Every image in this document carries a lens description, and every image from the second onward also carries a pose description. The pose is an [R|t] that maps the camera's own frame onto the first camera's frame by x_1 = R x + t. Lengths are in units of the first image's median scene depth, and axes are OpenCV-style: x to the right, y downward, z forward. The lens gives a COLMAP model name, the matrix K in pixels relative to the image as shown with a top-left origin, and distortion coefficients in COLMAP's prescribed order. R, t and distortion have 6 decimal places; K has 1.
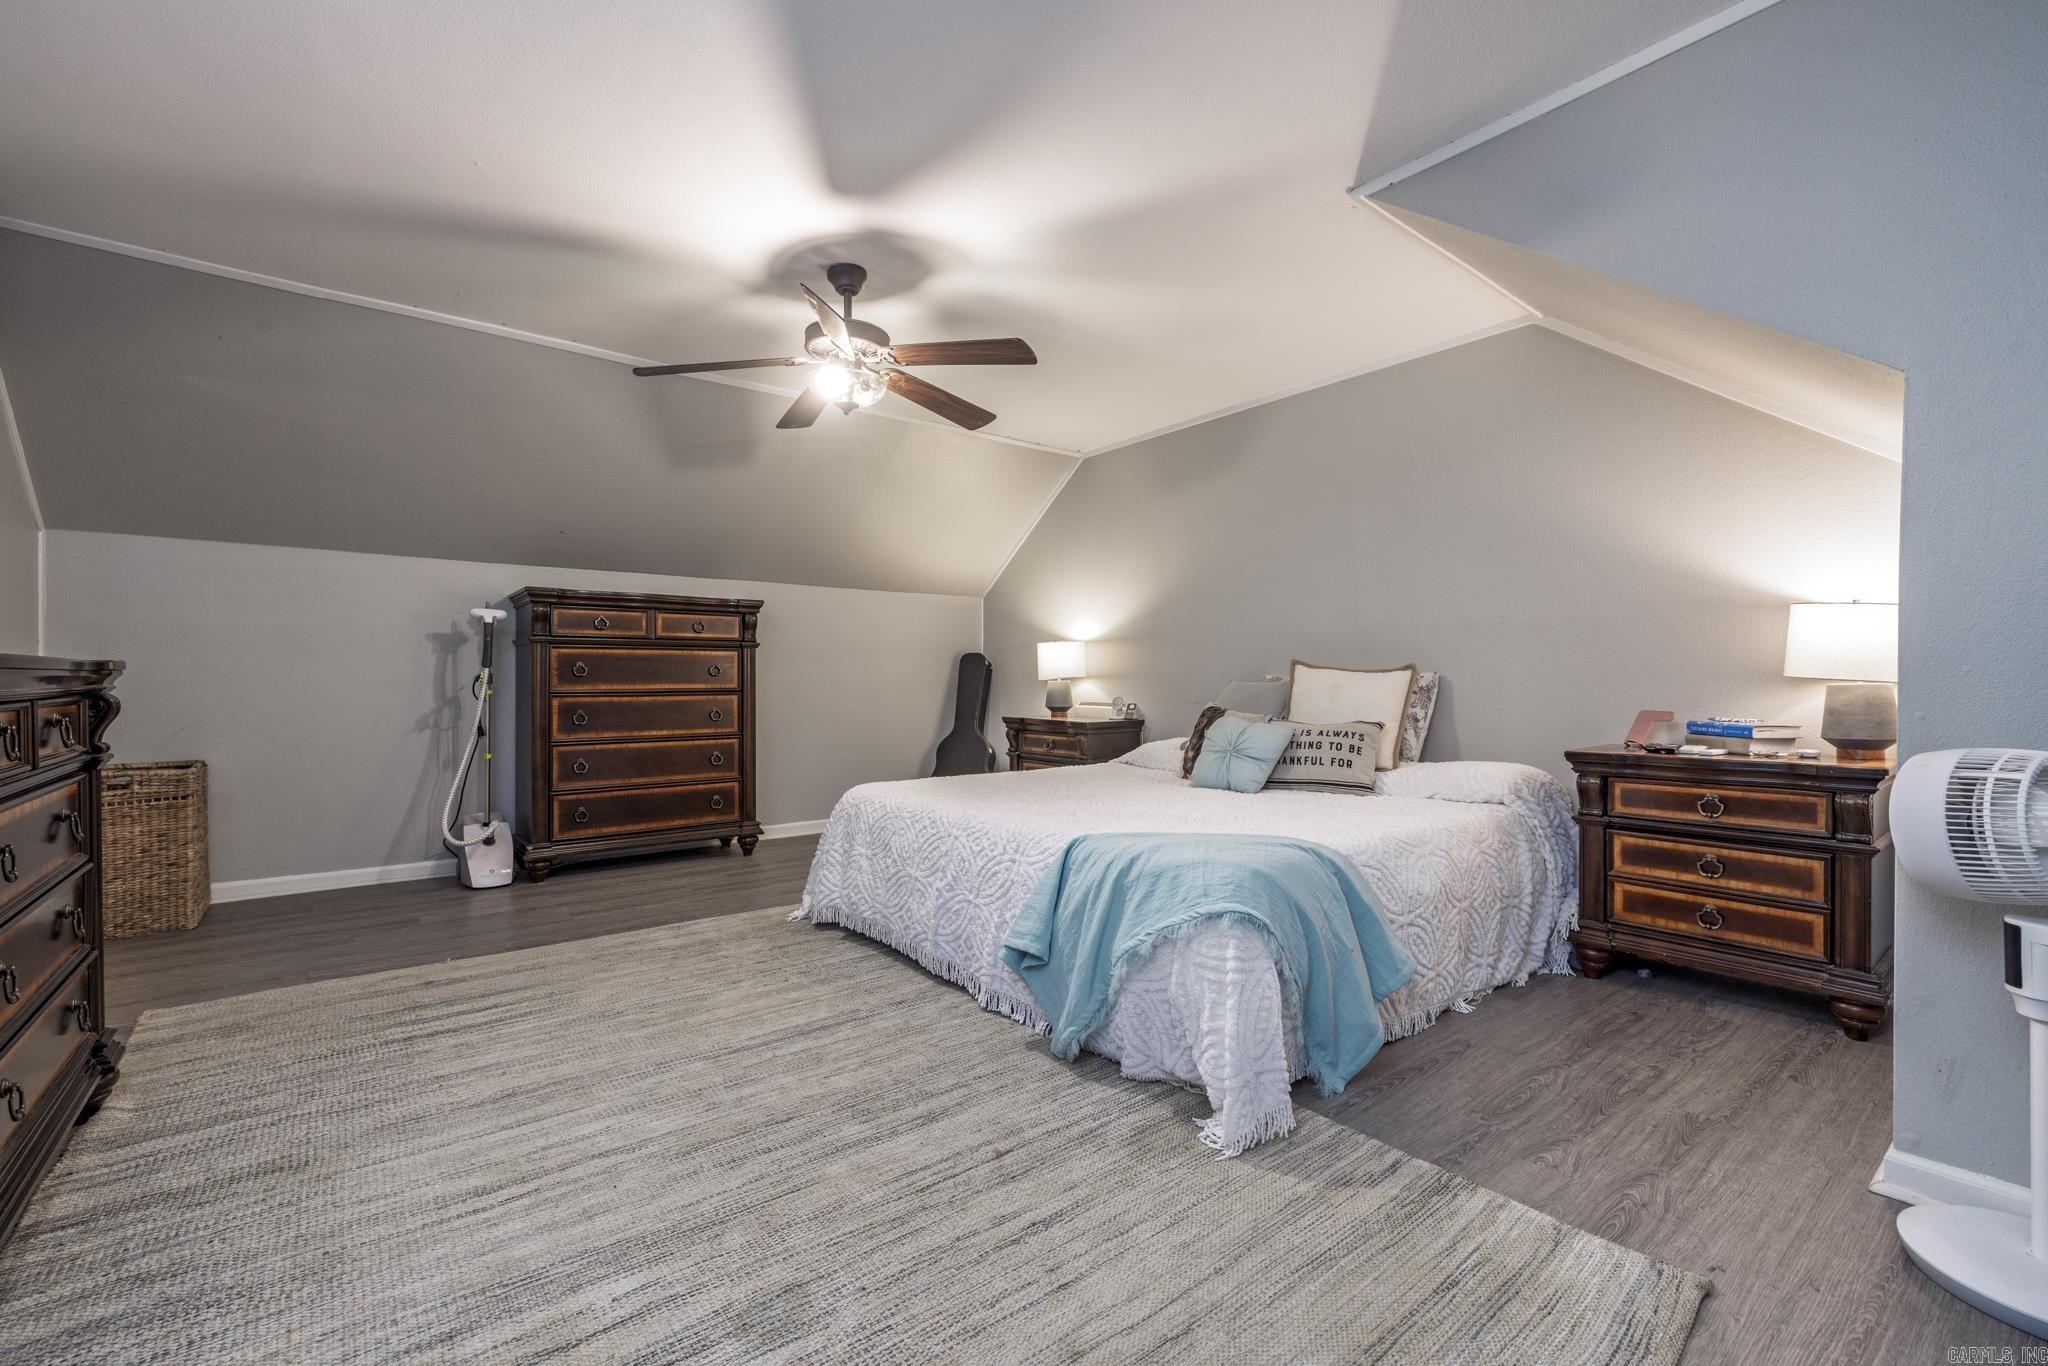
lens RADIAL K [[866.8, 0, 1019.9], [0, 866.8, 677.1], [0, 0, 1]] dist [0.000172, 0.000674]
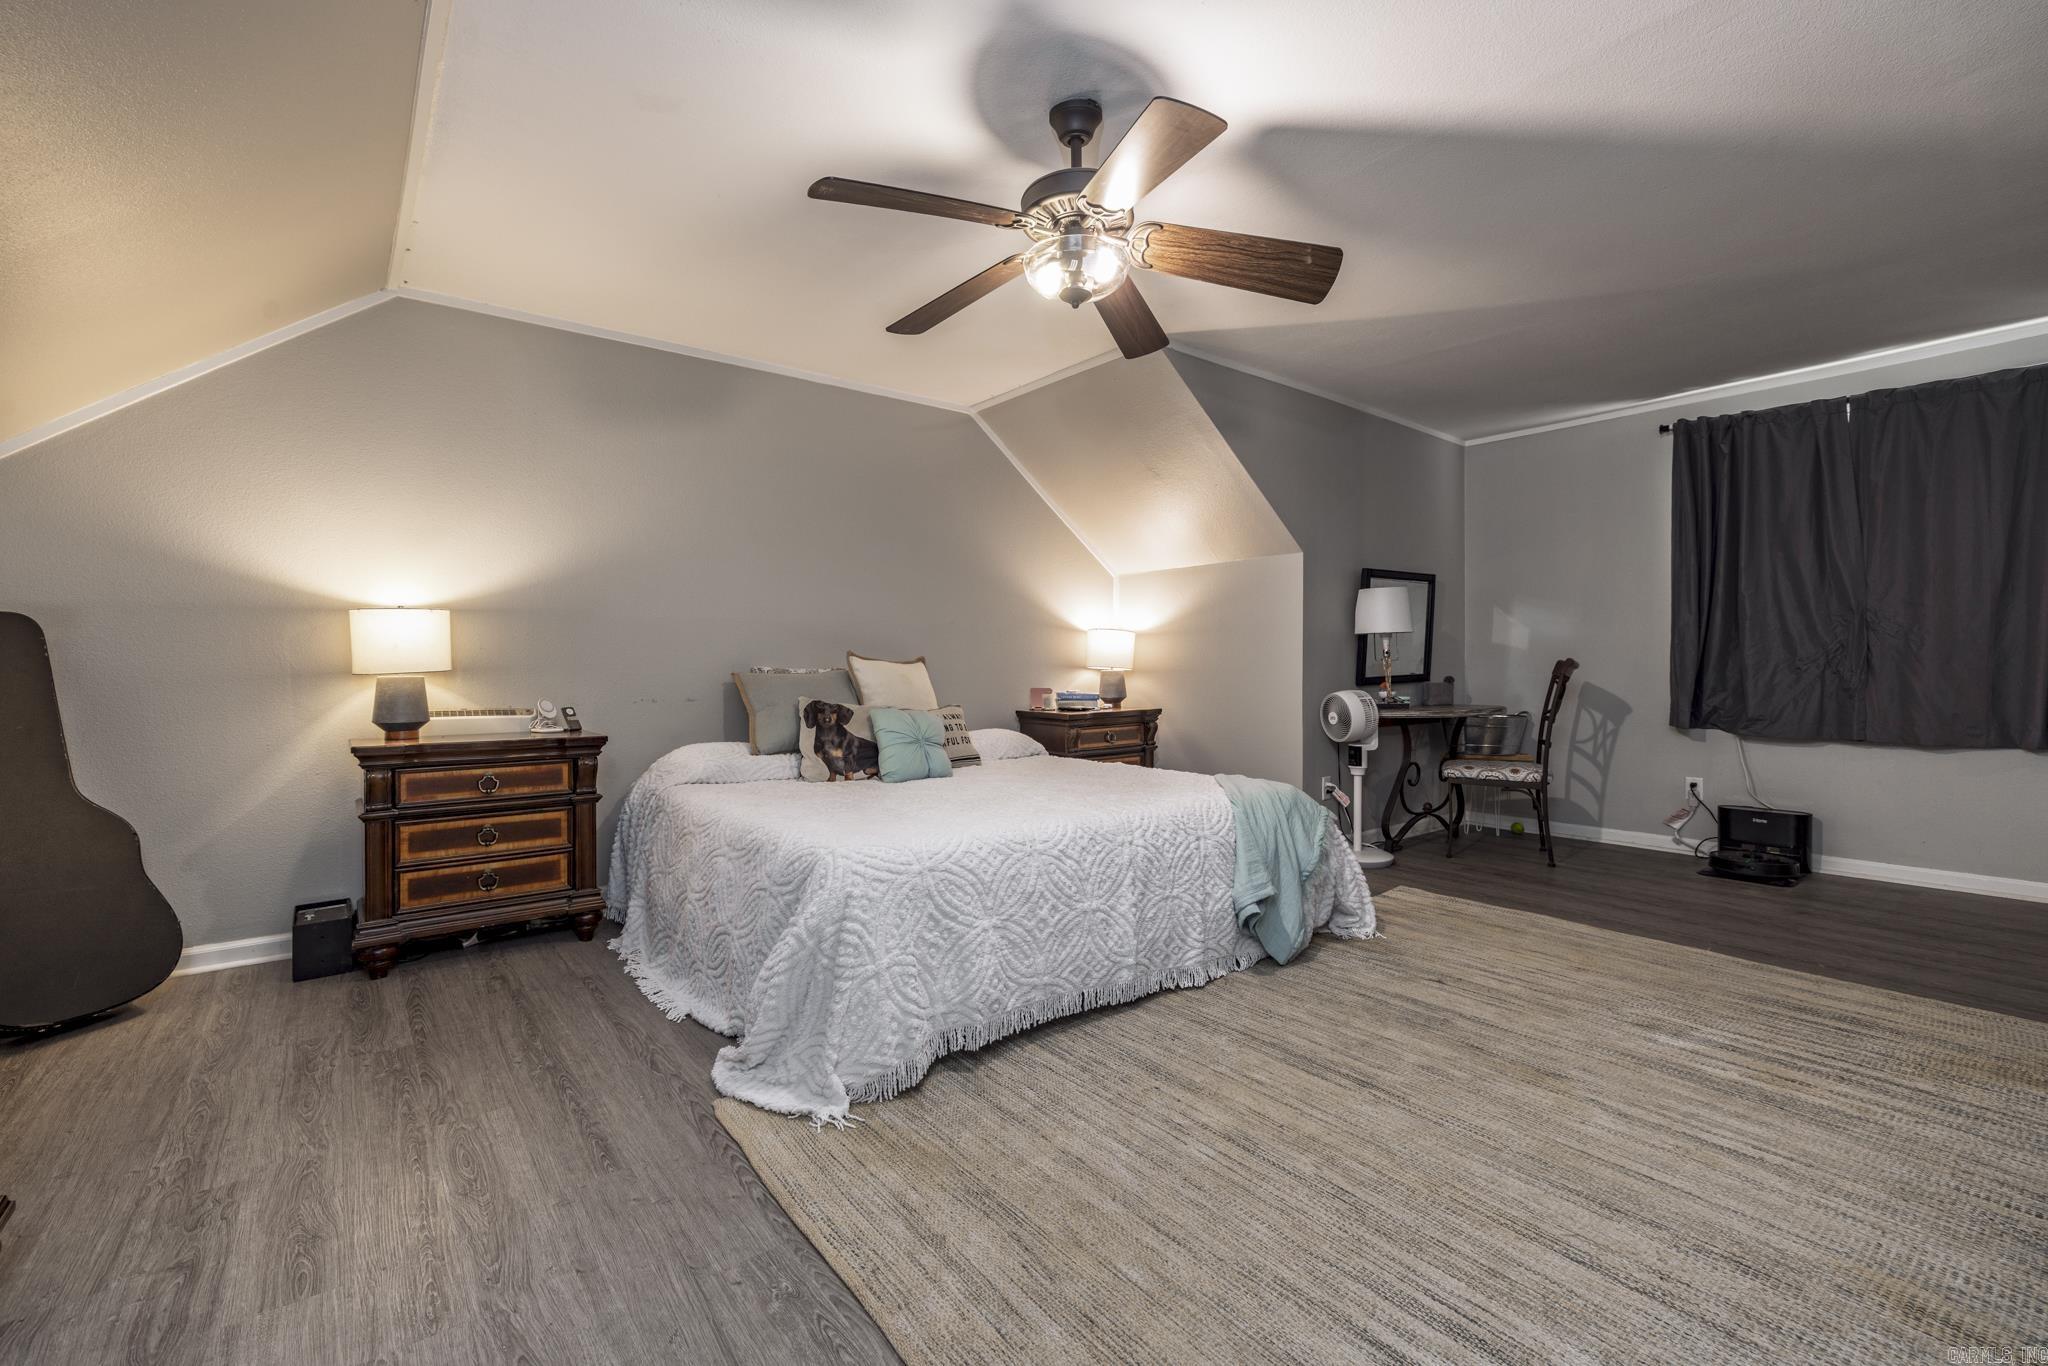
lens RADIAL K [[866.8, 0, 1019.9], [0, 866.8, 683.1], [0, 0, 1]] dist [0.000172, 0.000674]
pose [[0.005784, -0.021997, 0.999741, -0.530782], [0.001268, 0.999757, 0.021990, -0.003227], [-0.999982, 0.001141, 0.005811, 0.594263]]
